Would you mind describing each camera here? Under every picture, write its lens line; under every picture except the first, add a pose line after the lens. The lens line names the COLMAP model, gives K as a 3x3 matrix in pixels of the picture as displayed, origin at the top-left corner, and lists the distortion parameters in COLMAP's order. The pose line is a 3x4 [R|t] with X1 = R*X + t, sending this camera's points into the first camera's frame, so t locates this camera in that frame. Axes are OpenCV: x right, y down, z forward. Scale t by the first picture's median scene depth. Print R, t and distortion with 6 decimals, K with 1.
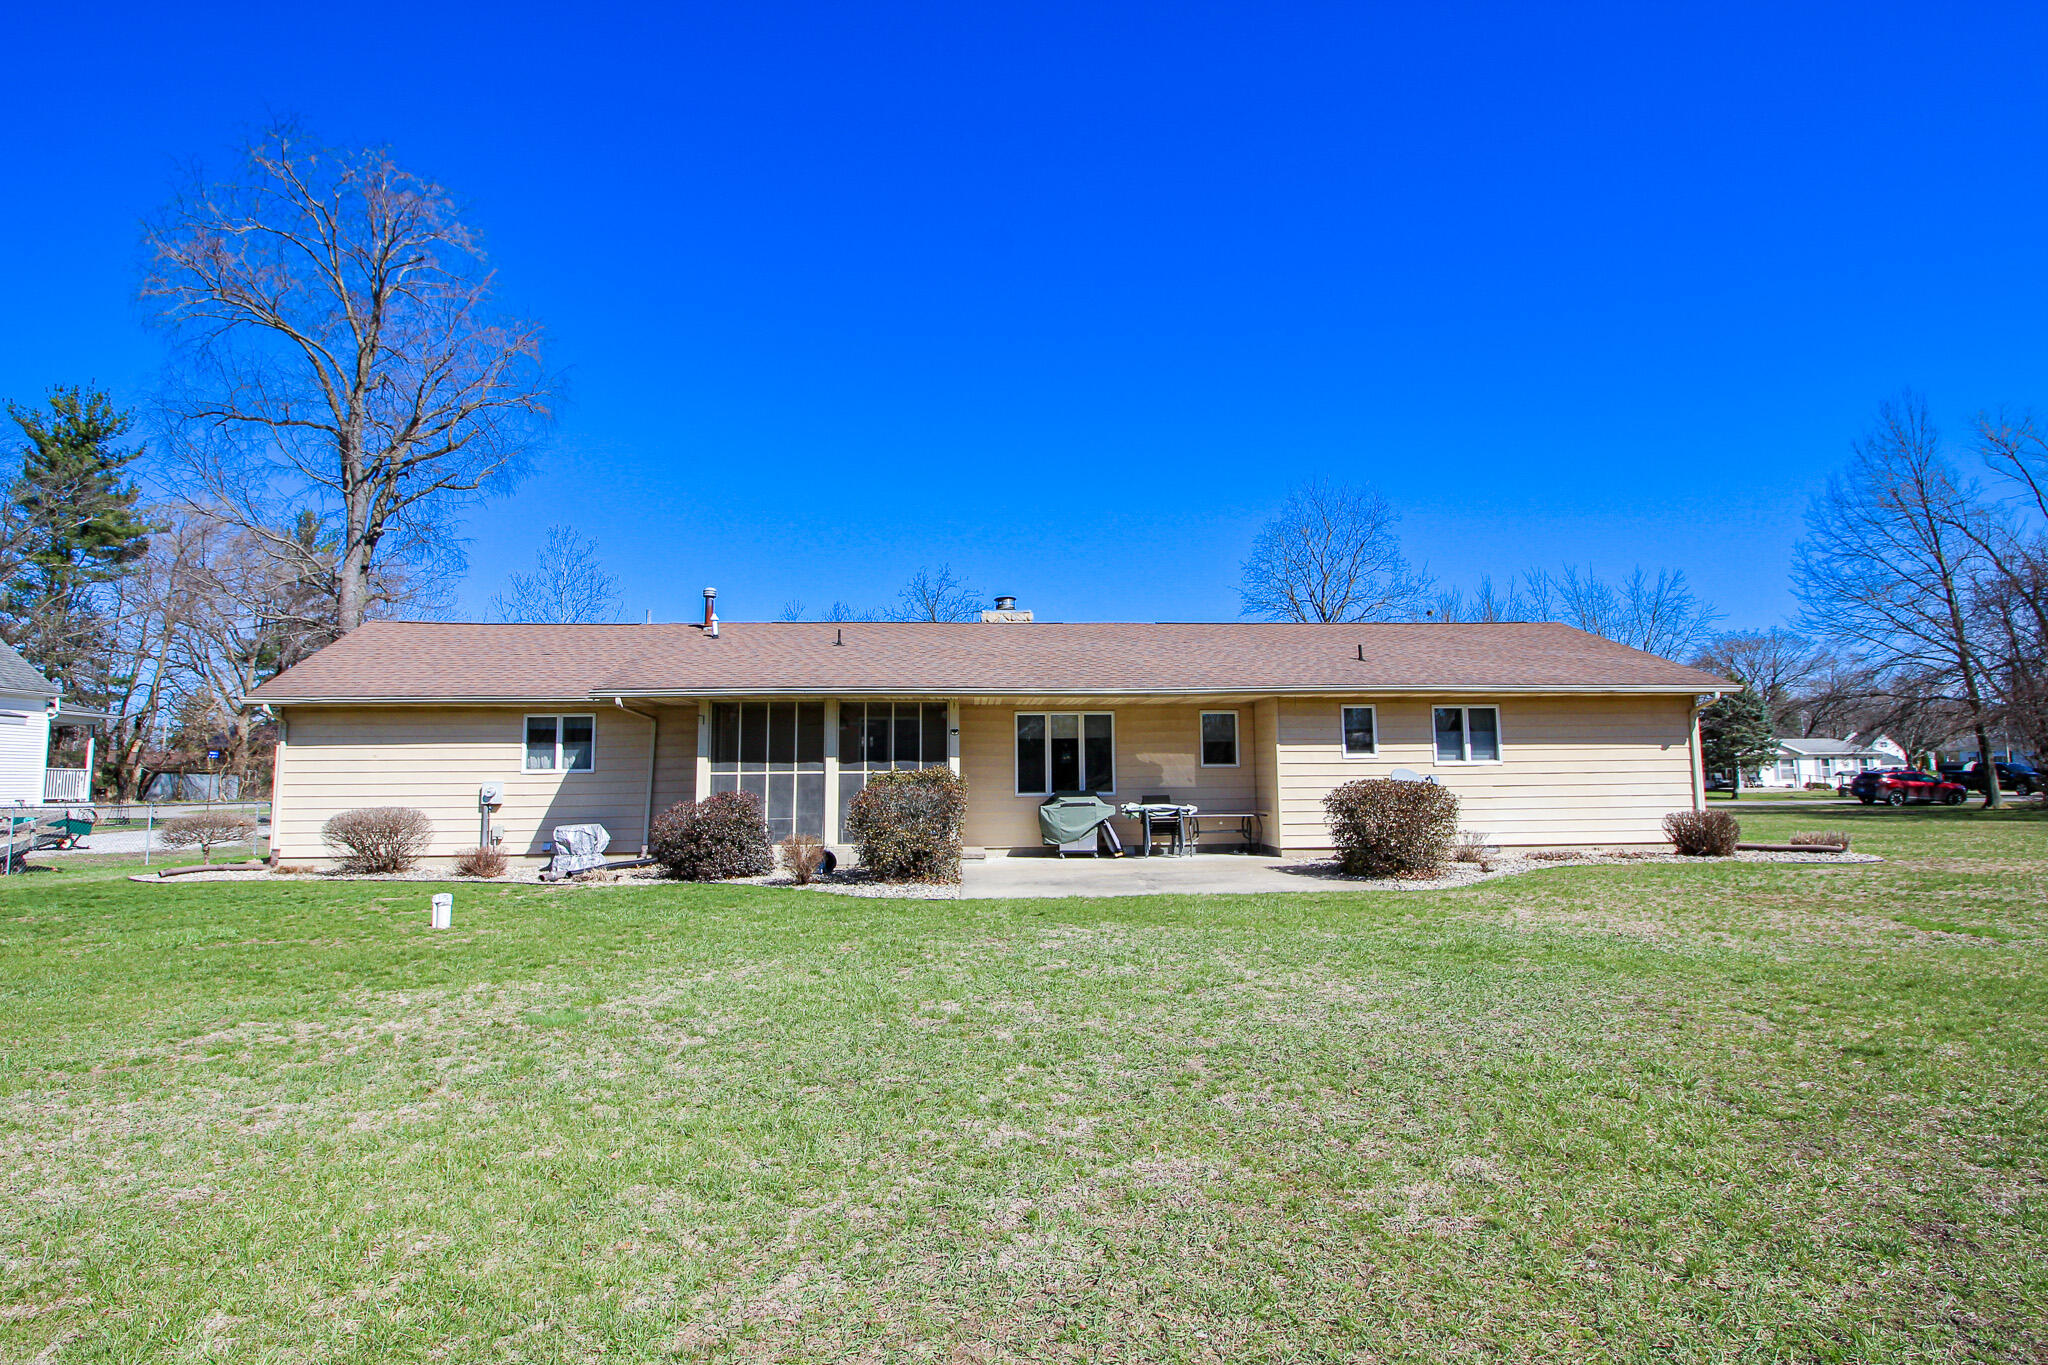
lens RADIAL K [[1022.2, 0, 1045.5], [0, 1022.2, 649.3], [0, 0, 1]] dist [-0.005391, -0.001866]
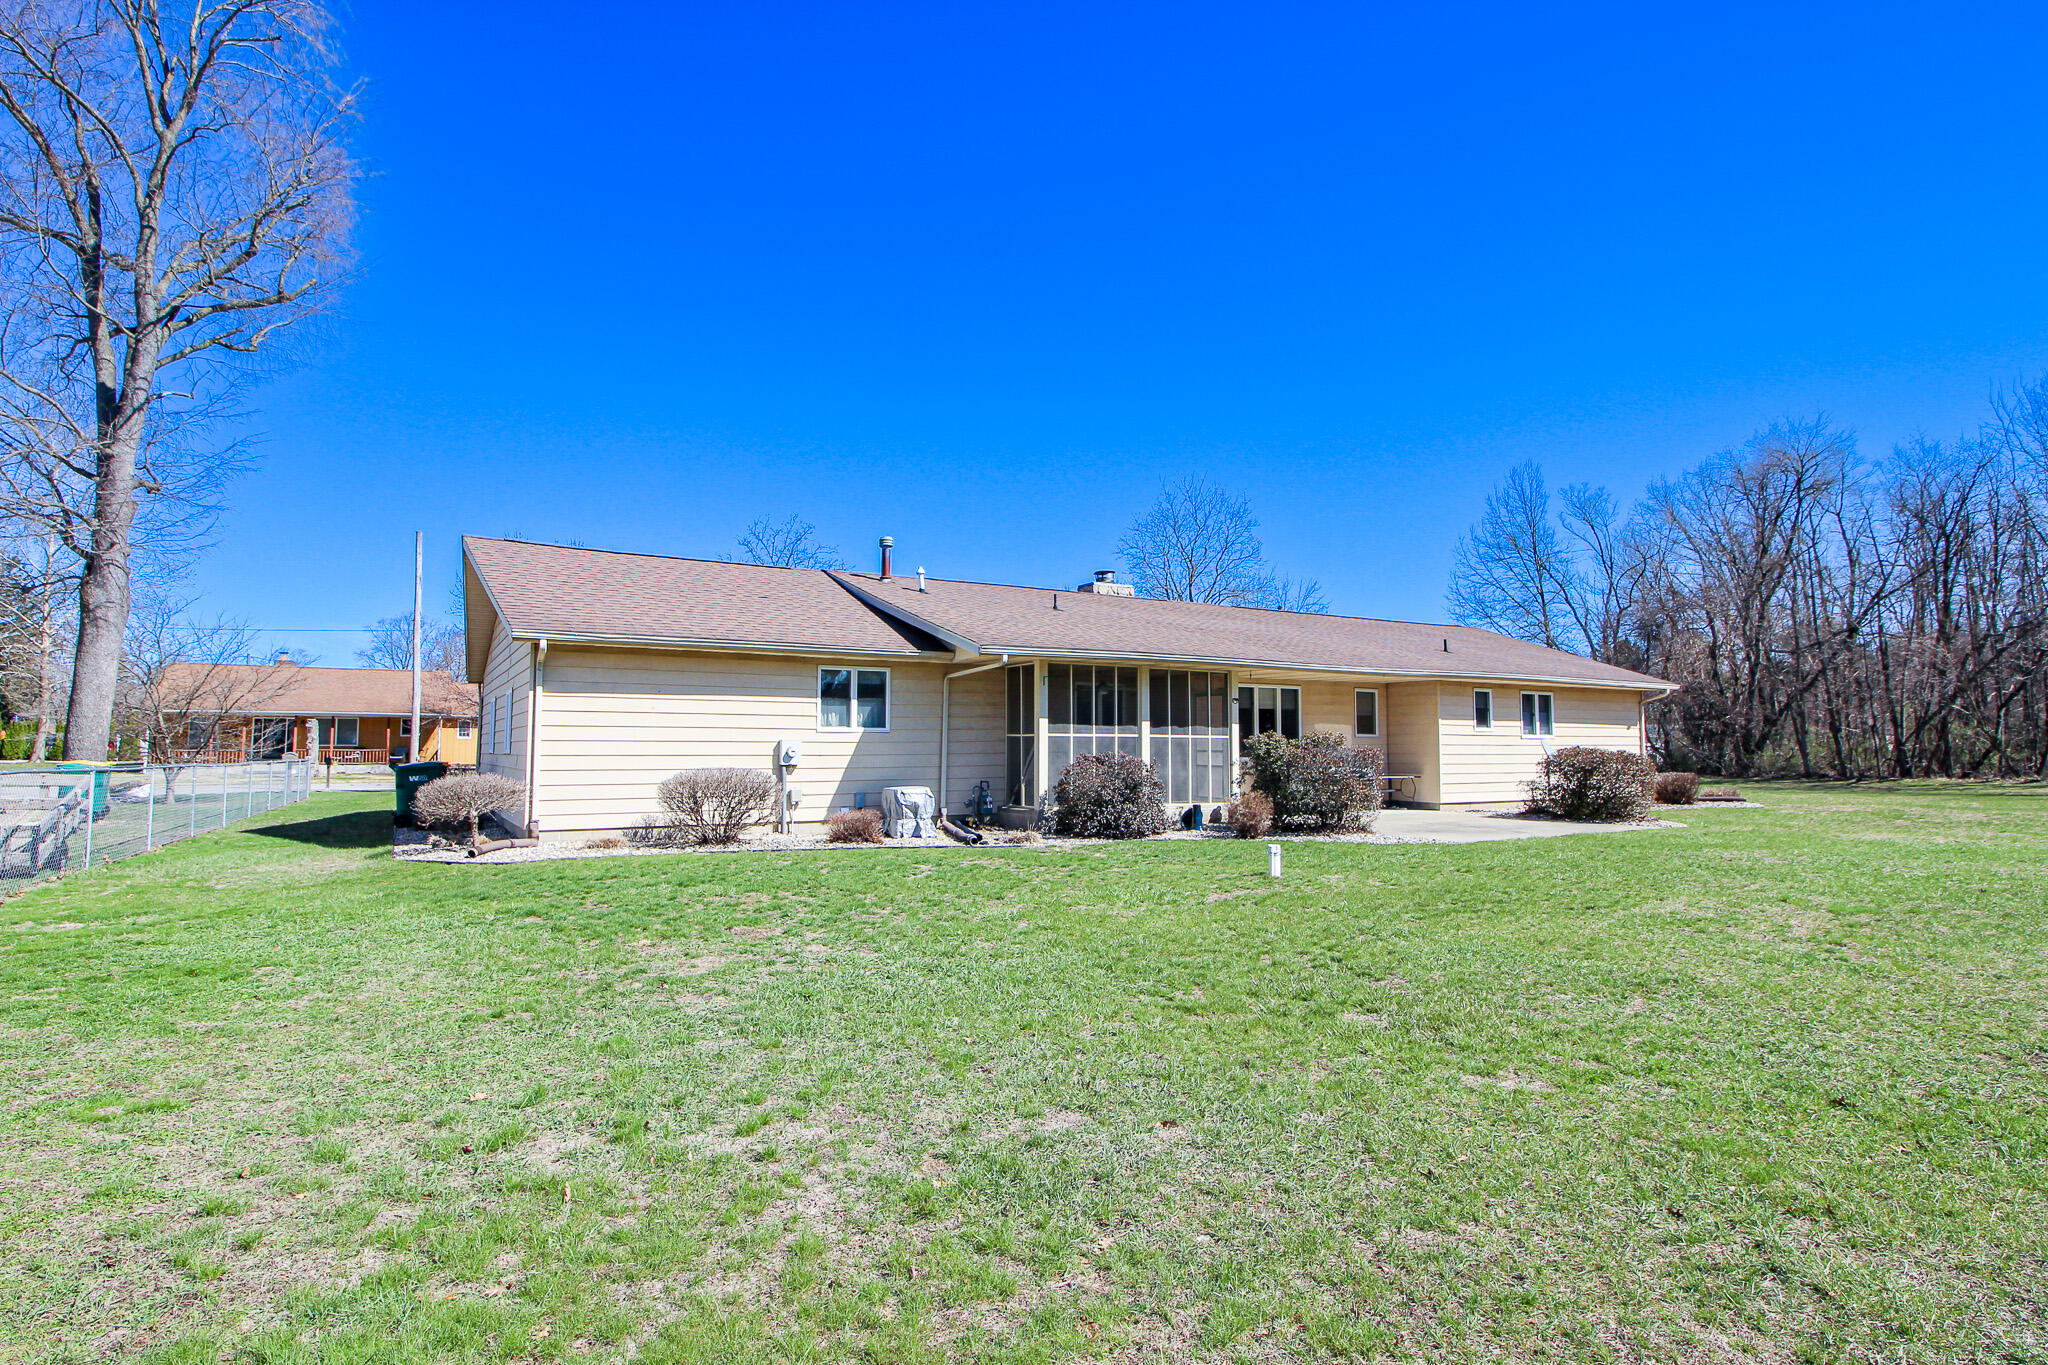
lens RADIAL K [[1048.3, 0, 1035.8], [0, 1048.3, 664.9], [0, 0, 1]] dist [0.002597, -0.012733]
pose [[0.897344, 0.045774, 0.438952, -0.745711], [-0.066076, 0.997331, 0.031077, 0.021472], [-0.436358, -0.056891, 0.897973, 0.088027]]
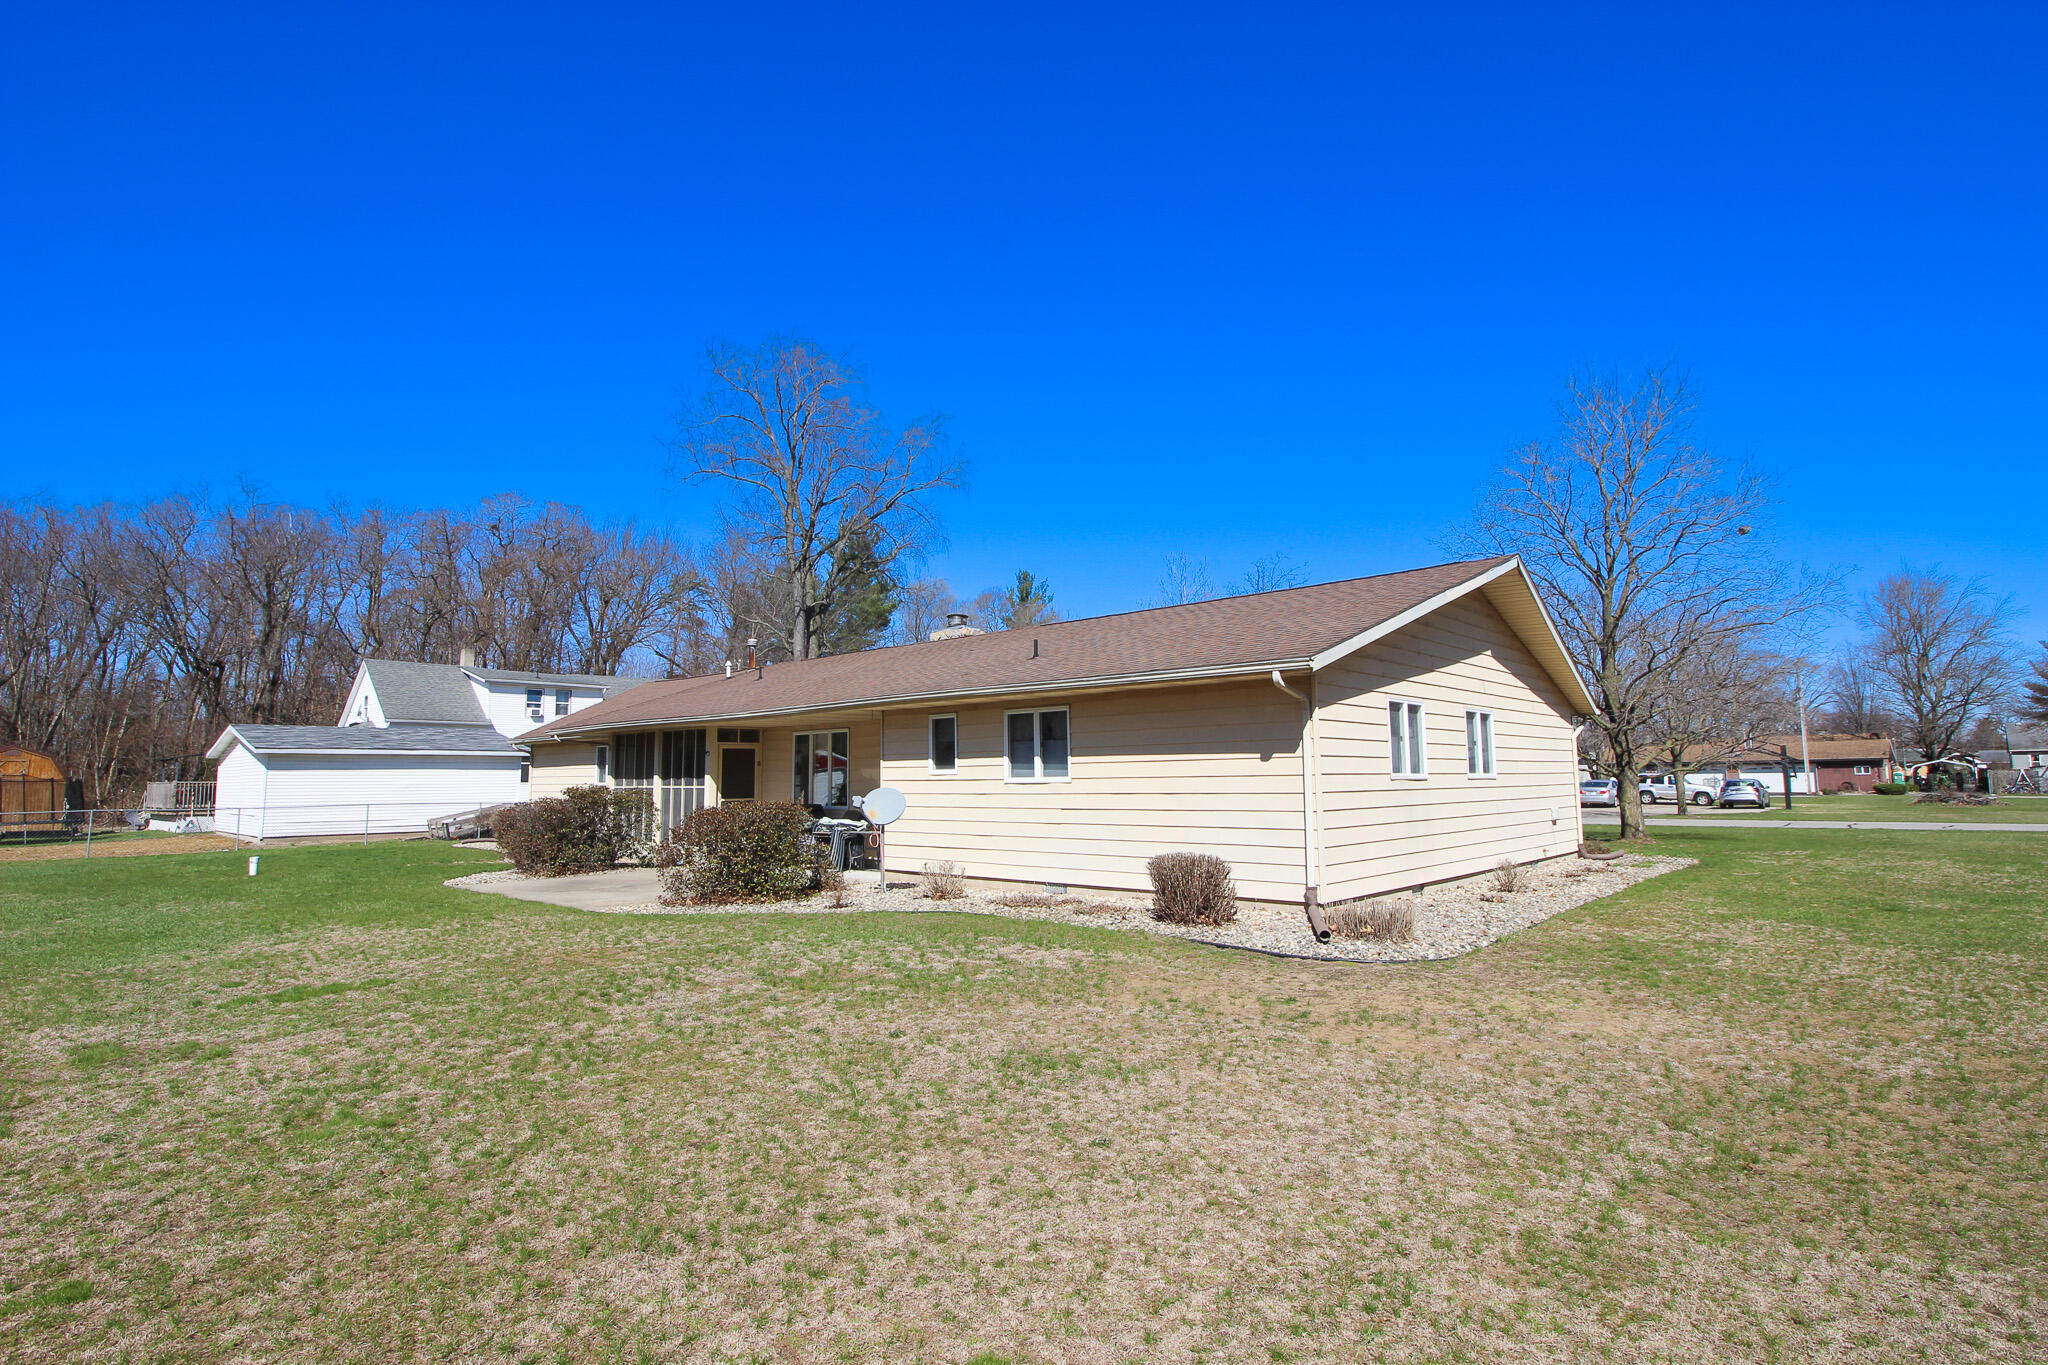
lens RADIAL K [[1048.3, 0, 1035.8], [0, 1048.3, 664.9], [0, 0, 1]] dist [0.002597, -0.012733]
pose [[0.688157, -0.077548, -0.721405, 1.021251], [0.090454, 0.995684, -0.020747, 0.036818], [0.719901, -0.050977, 0.692202, 0.421756]]
